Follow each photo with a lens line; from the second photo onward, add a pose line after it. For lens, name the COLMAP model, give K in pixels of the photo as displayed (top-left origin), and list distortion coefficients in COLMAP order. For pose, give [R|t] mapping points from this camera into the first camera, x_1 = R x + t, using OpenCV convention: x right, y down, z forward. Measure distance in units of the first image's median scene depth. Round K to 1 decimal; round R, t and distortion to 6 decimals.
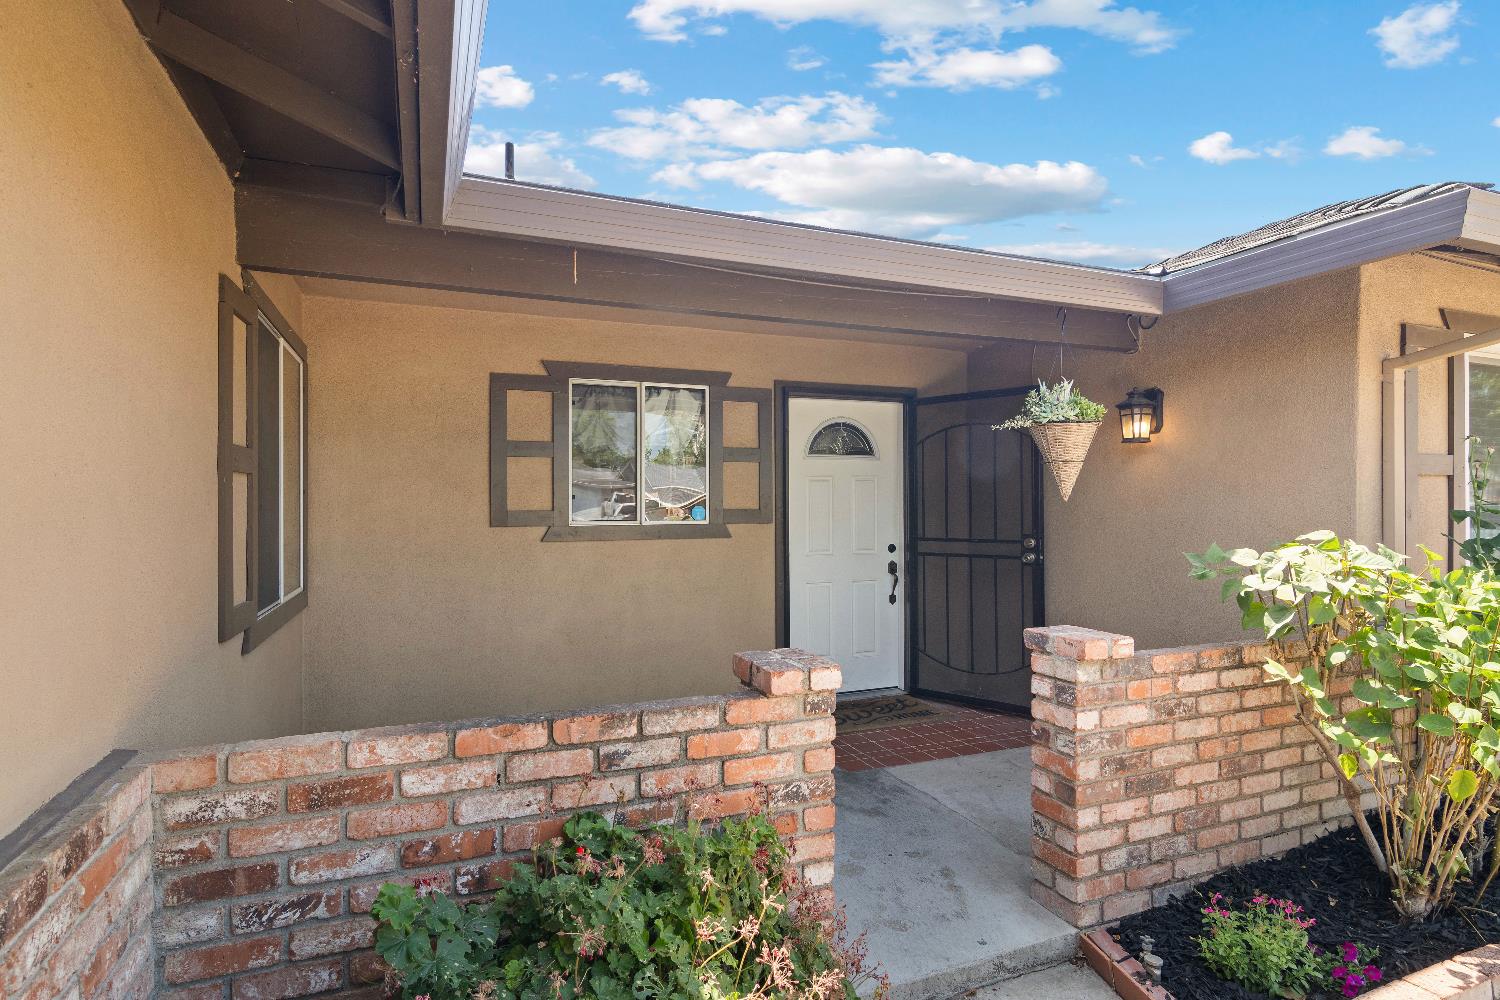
lens RADIAL K [[784.4, 0, 750.0], [0, 784.4, 500.0], [0, 0, 1]] dist [0.002512, 0.000223]
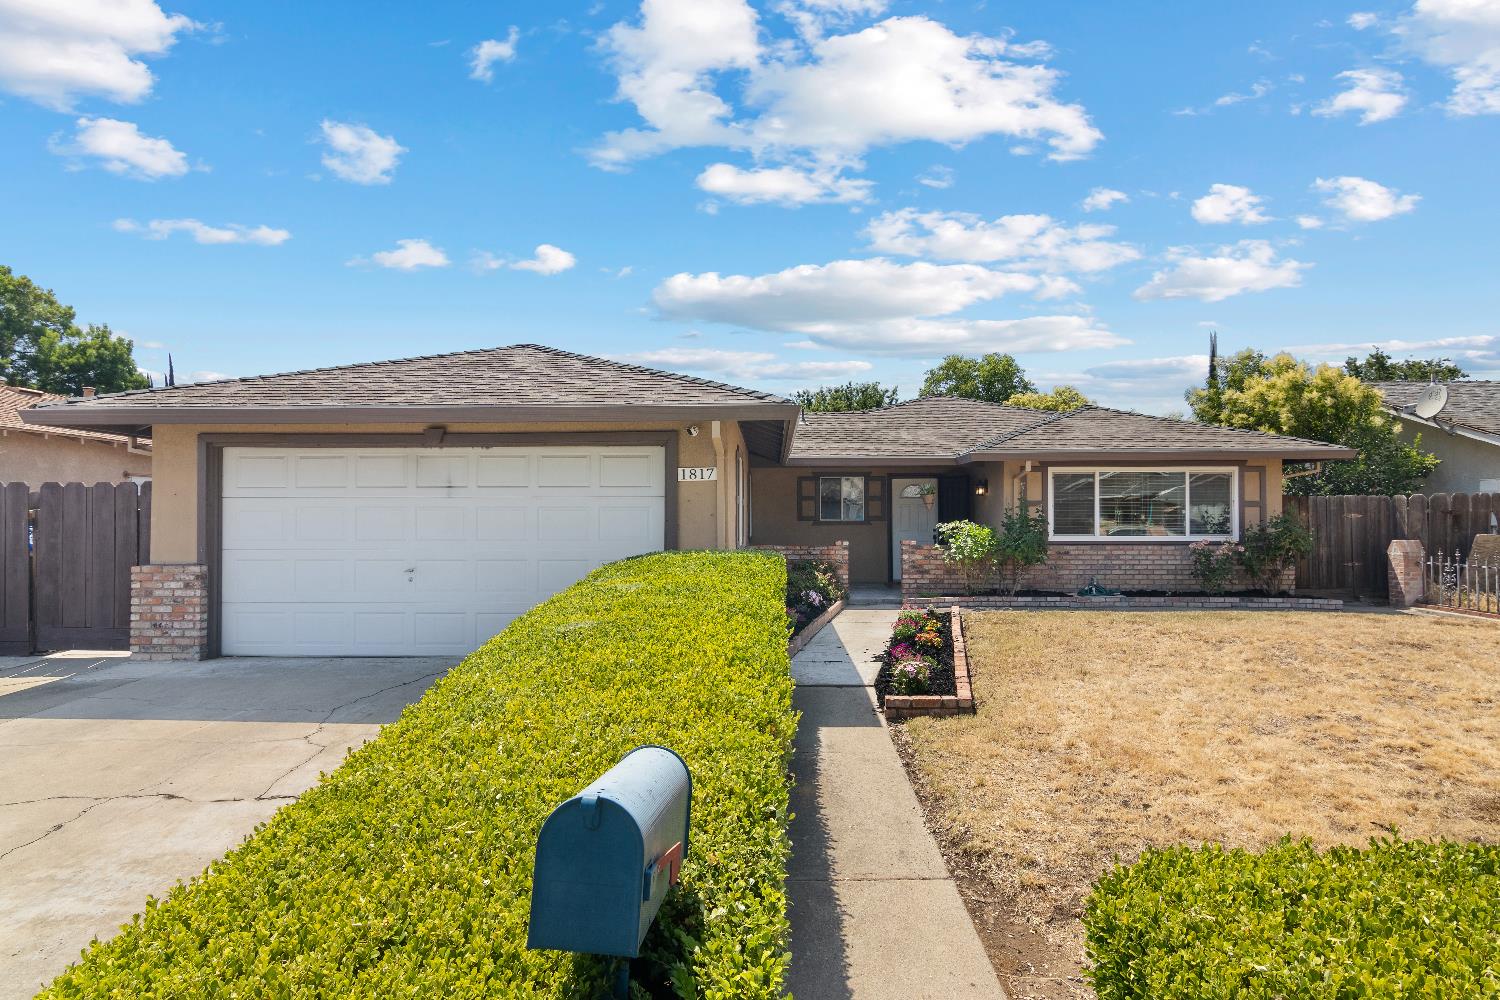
lens RADIAL K [[784.4, 0, 750.0], [0, 784.4, 500.0], [0, 0, 1]] dist [0.002512, 0.000223]
pose [[0.915408, -0.006803, -0.402470, 1.438752], [0.000454, 0.999874, -0.015869, -0.003961], [0.402528, 0.014344, 0.915295, -3.730190]]
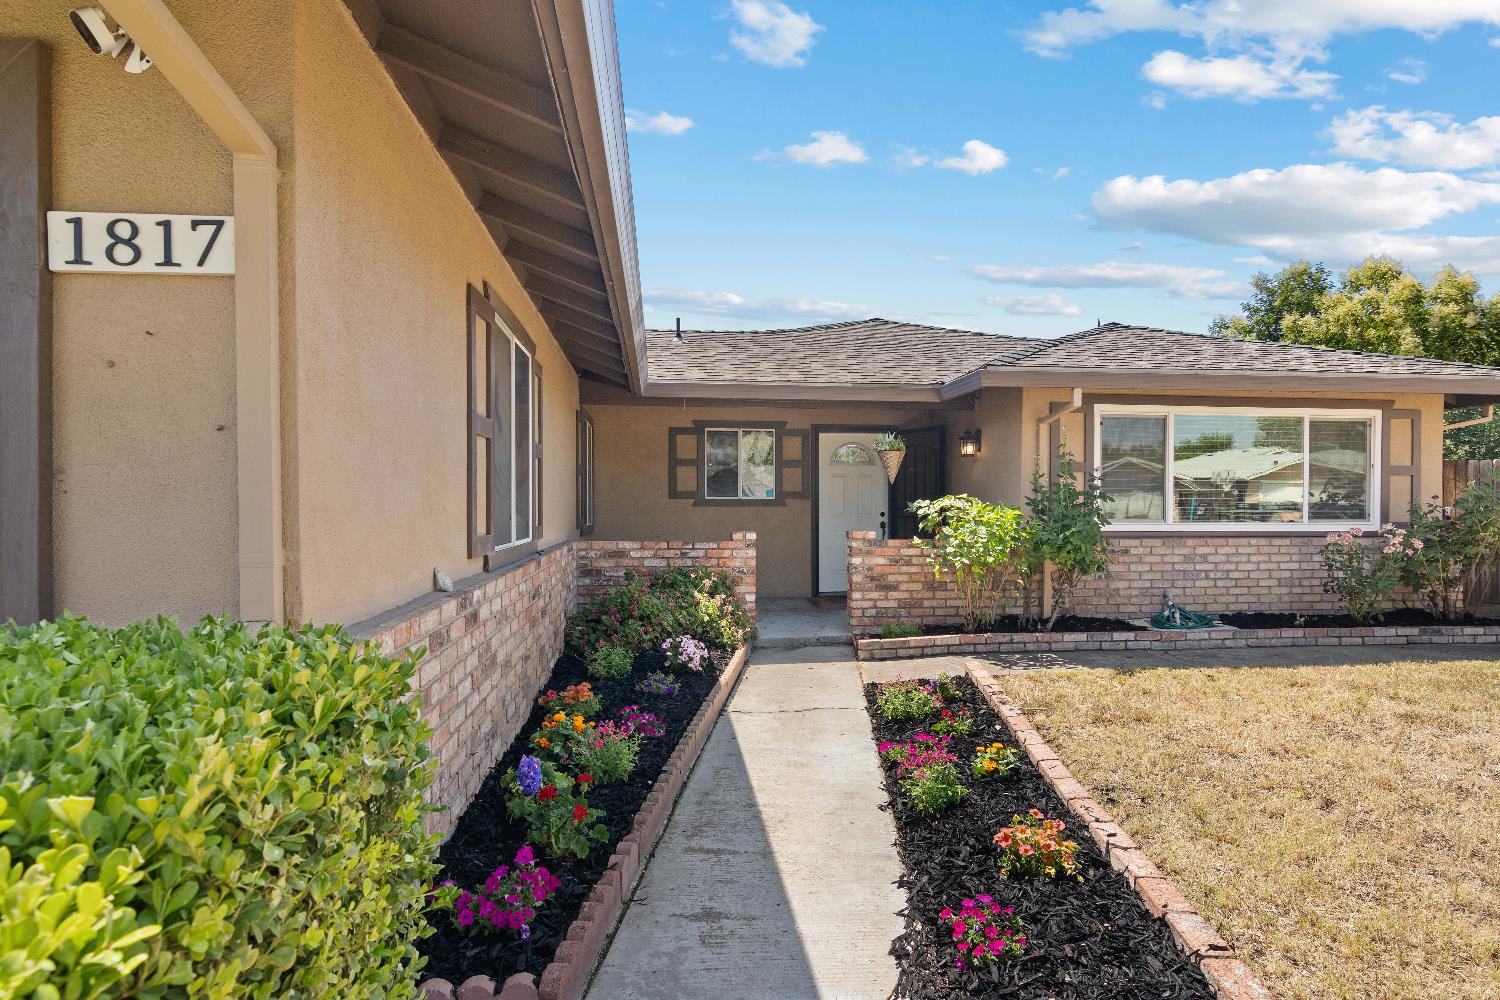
lens RADIAL K [[784.4, 0, 750.0], [0, 784.4, 500.0], [0, 0, 1]] dist [0.002512, 0.000223]
pose [[0.963821, 0.002645, -0.266536, 0.752931], [-0.002822, 0.999996, -0.000281, 0.062347], [0.266534, 0.001022, 0.963825, -1.674981]]
